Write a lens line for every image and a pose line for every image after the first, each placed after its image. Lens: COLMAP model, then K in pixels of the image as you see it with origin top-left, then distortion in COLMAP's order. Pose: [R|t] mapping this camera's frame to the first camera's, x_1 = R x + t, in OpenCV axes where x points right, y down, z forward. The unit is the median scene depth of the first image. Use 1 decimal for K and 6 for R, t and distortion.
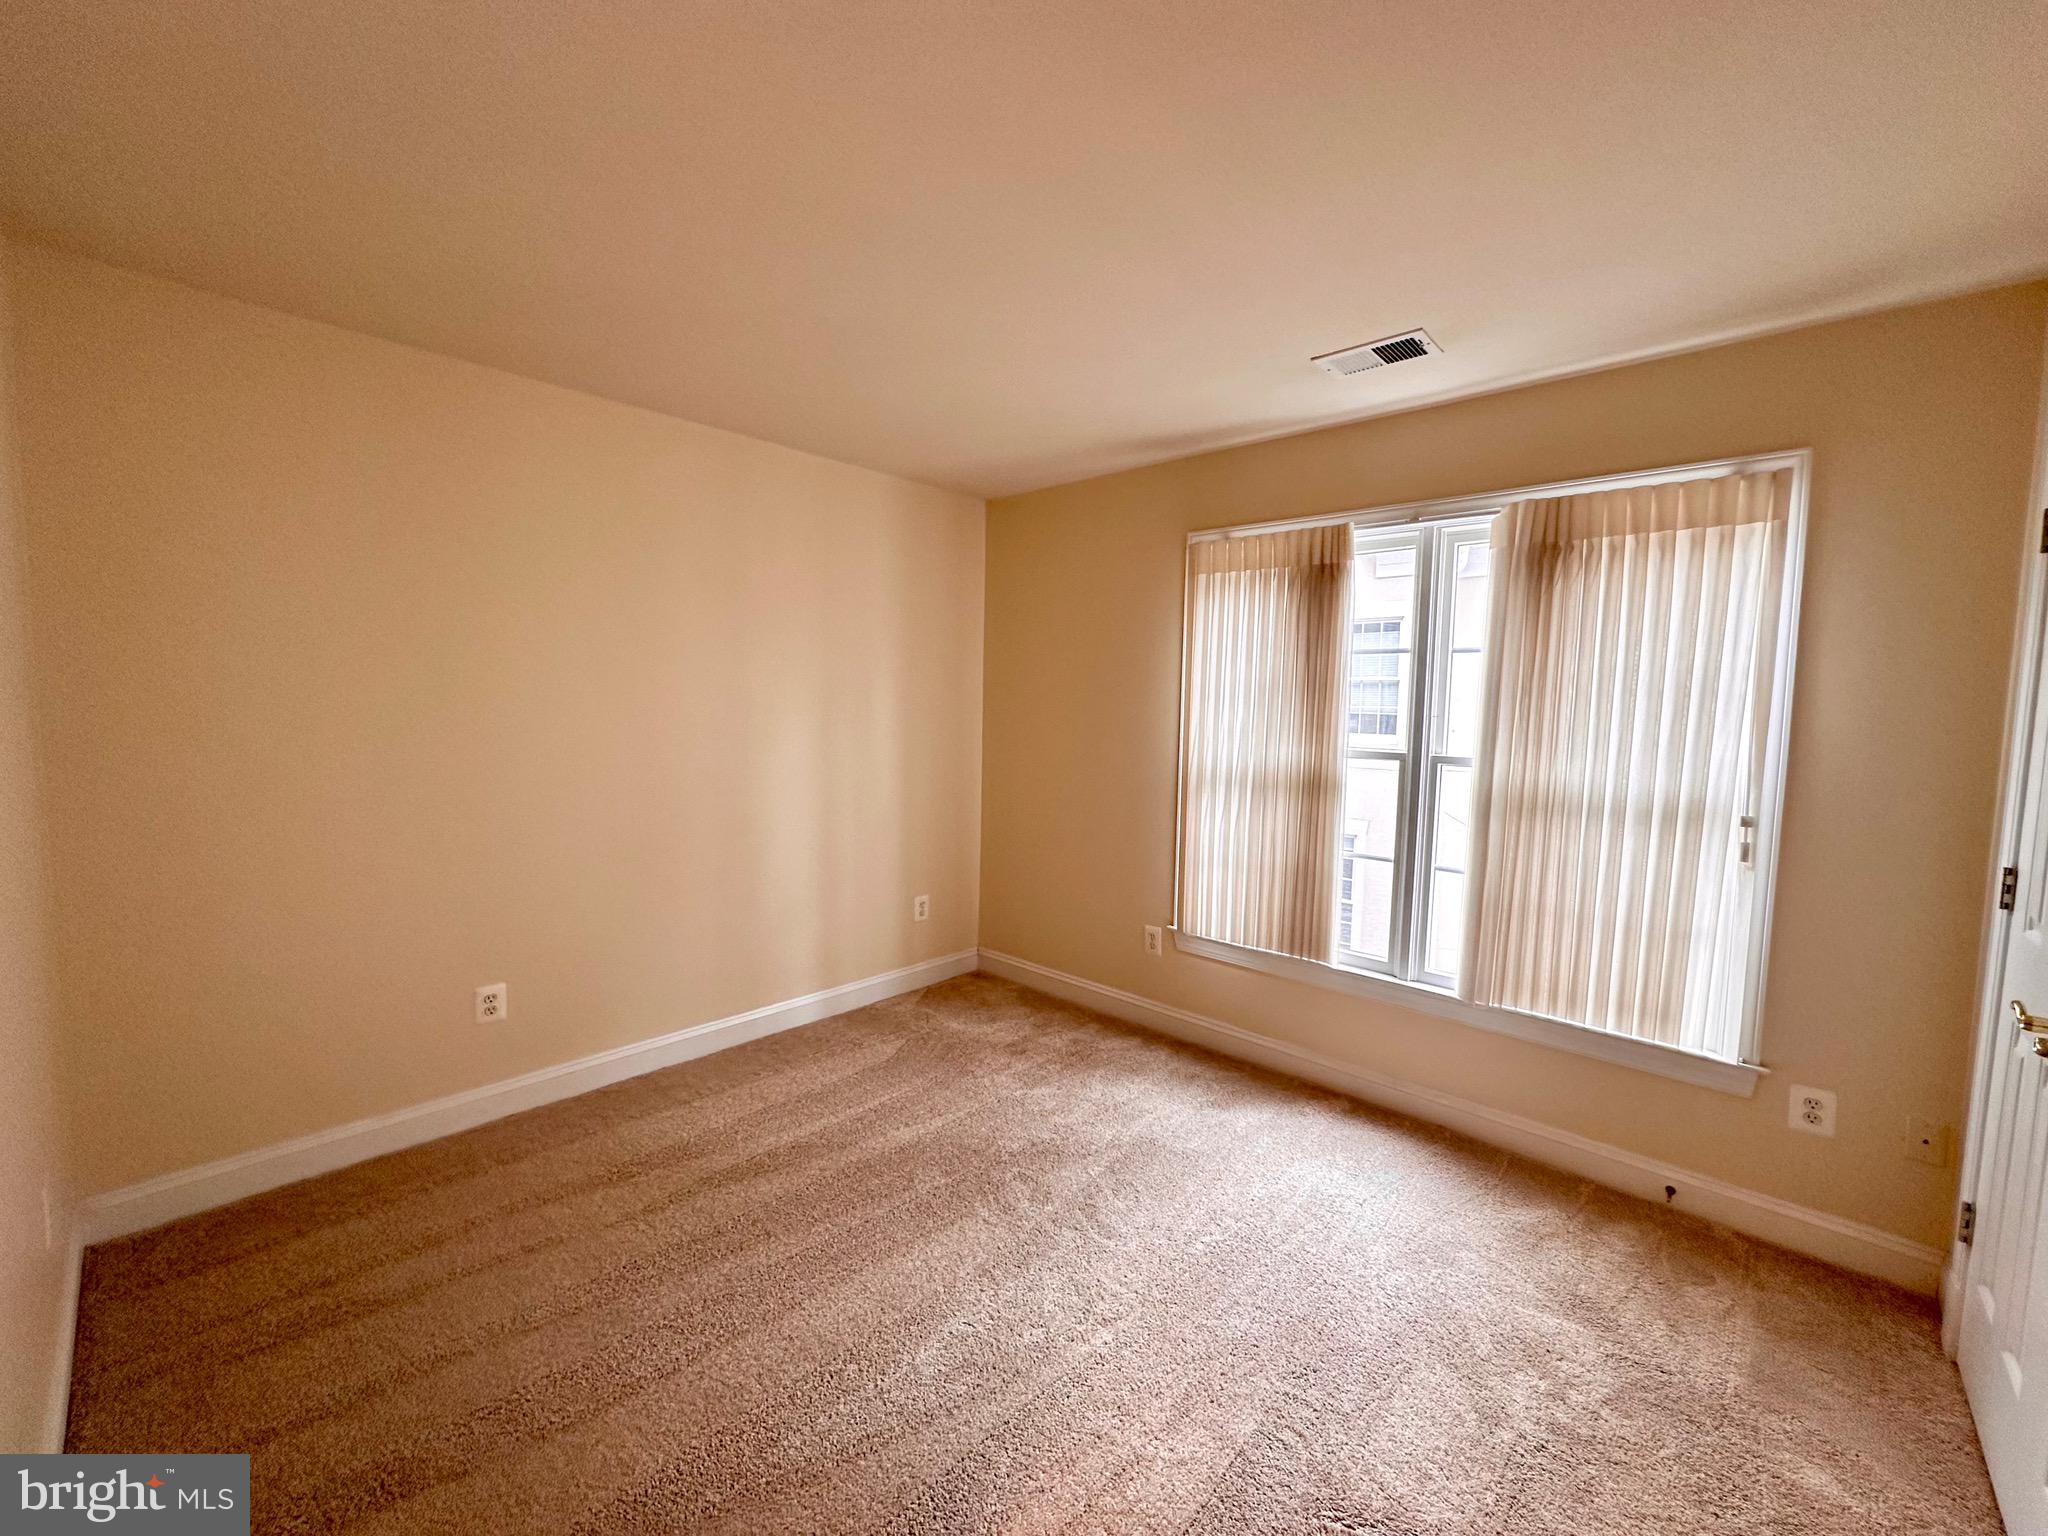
lens RADIAL K [[817.3, 0, 1027.2], [0, 817.3, 764.3], [0, 0, 1]] dist [-0.004245, 0.000977]
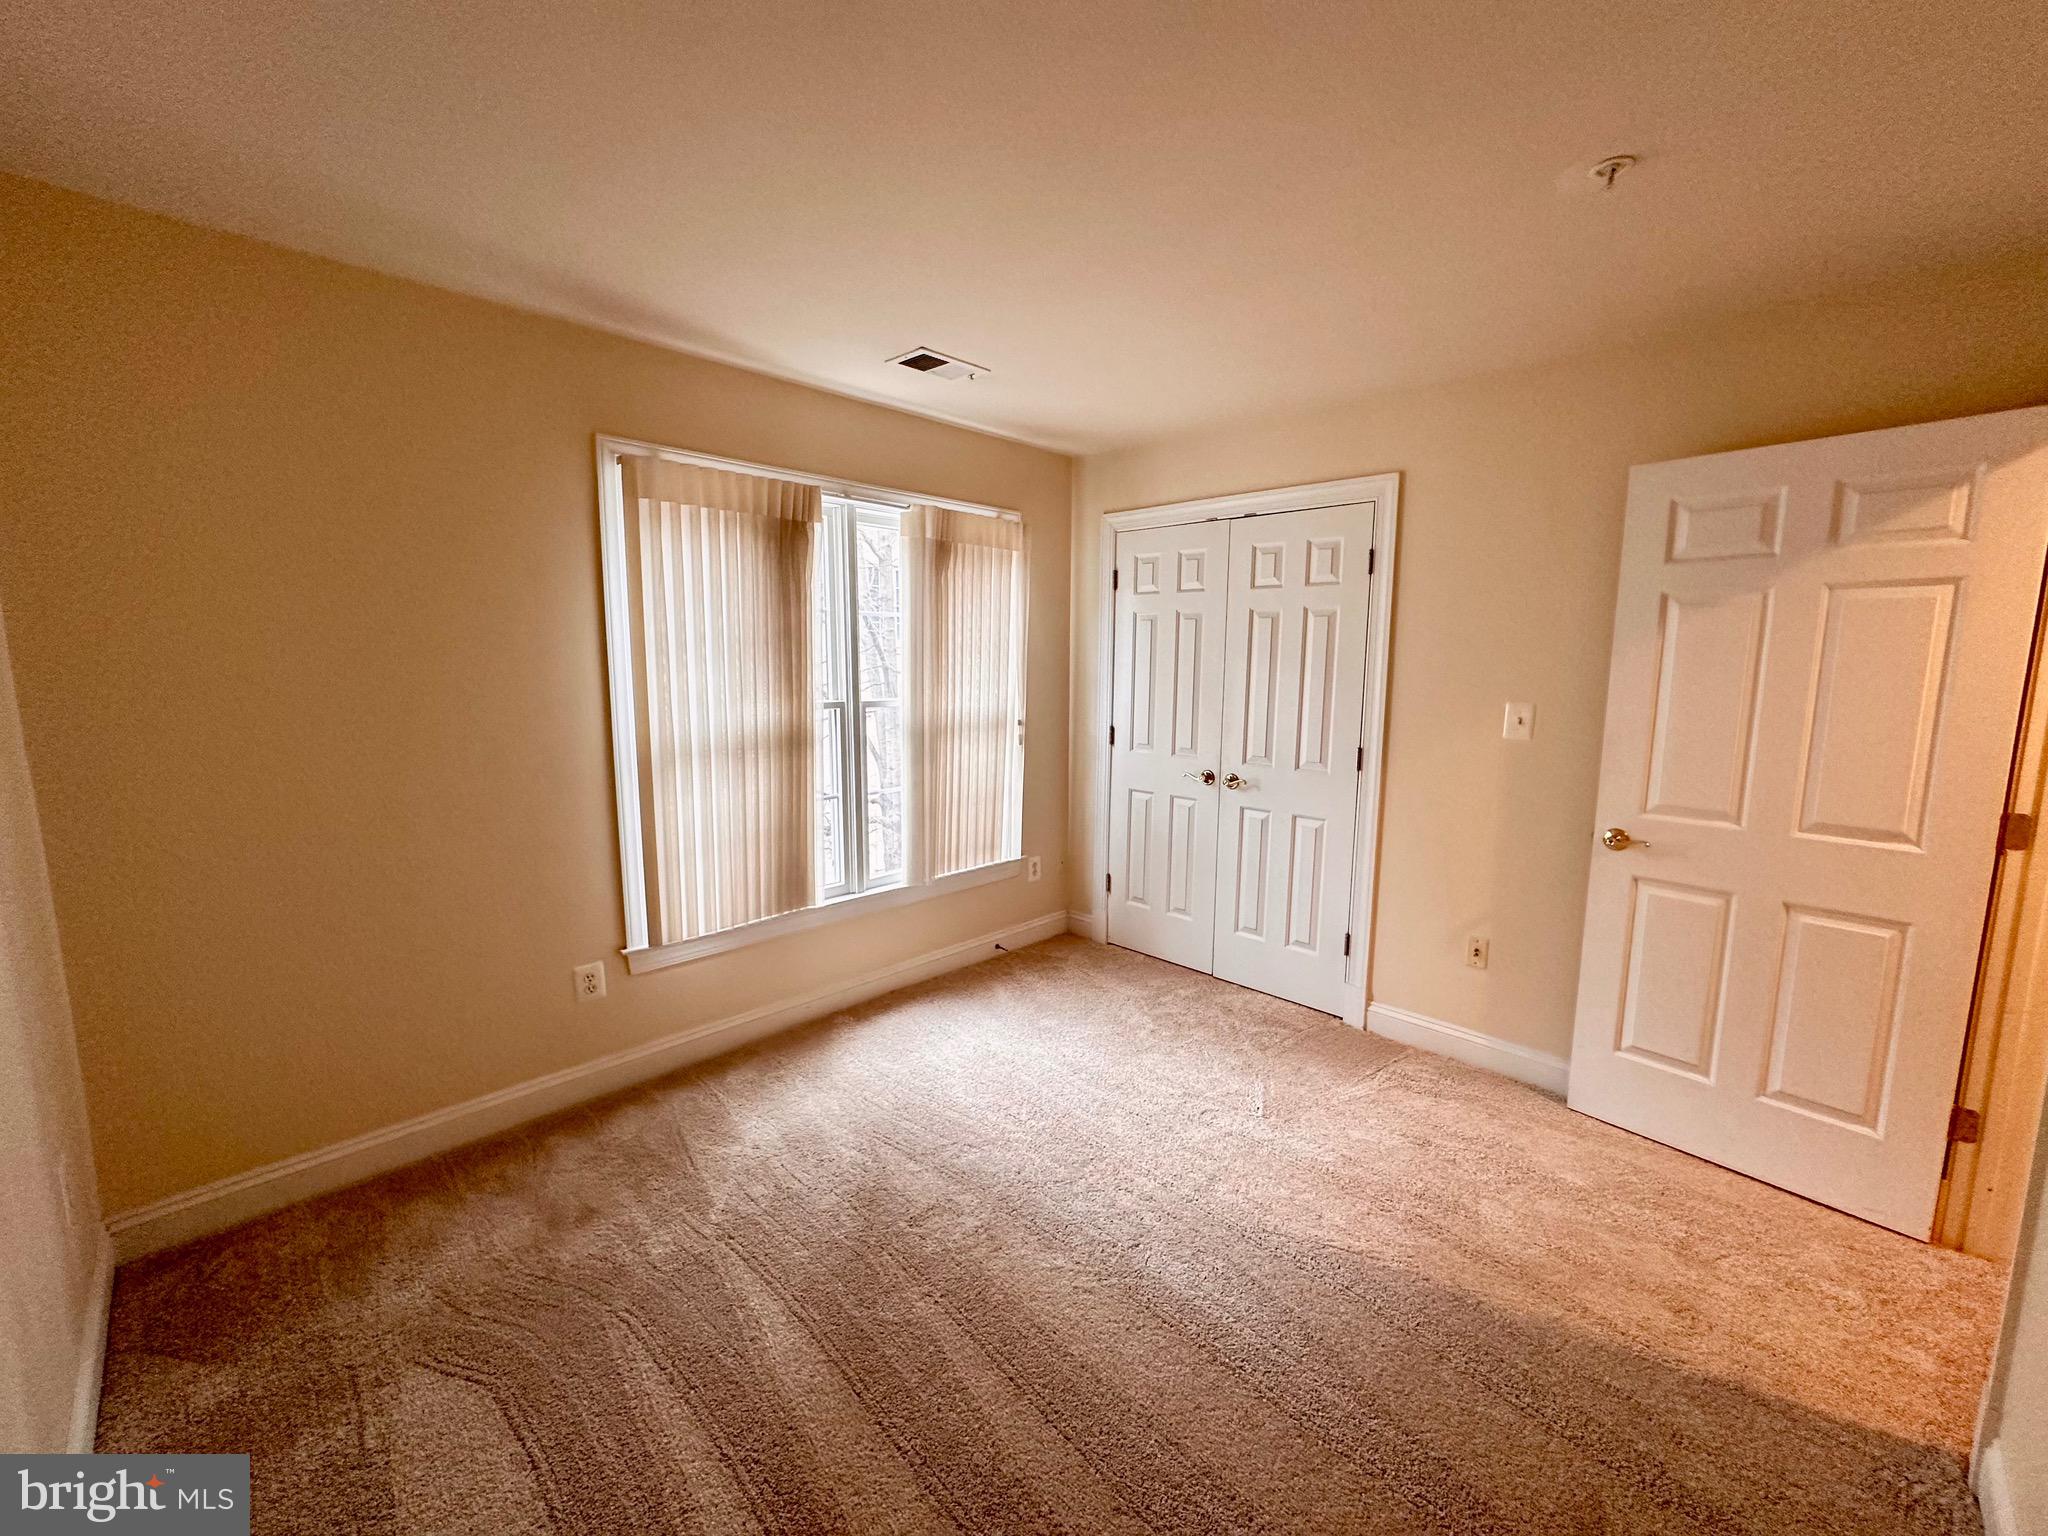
lens RADIAL K [[817.3, 0, 1026.7], [0, 817.3, 765.4], [0, 0, 1]] dist [-0.004245, 0.000977]
pose [[0.026427, -0.156935, 0.987255, -0.673803], [0.068530, 0.985561, 0.154831, -0.084824], [-0.997299, 0.063565, 0.036801, 0.702597]]
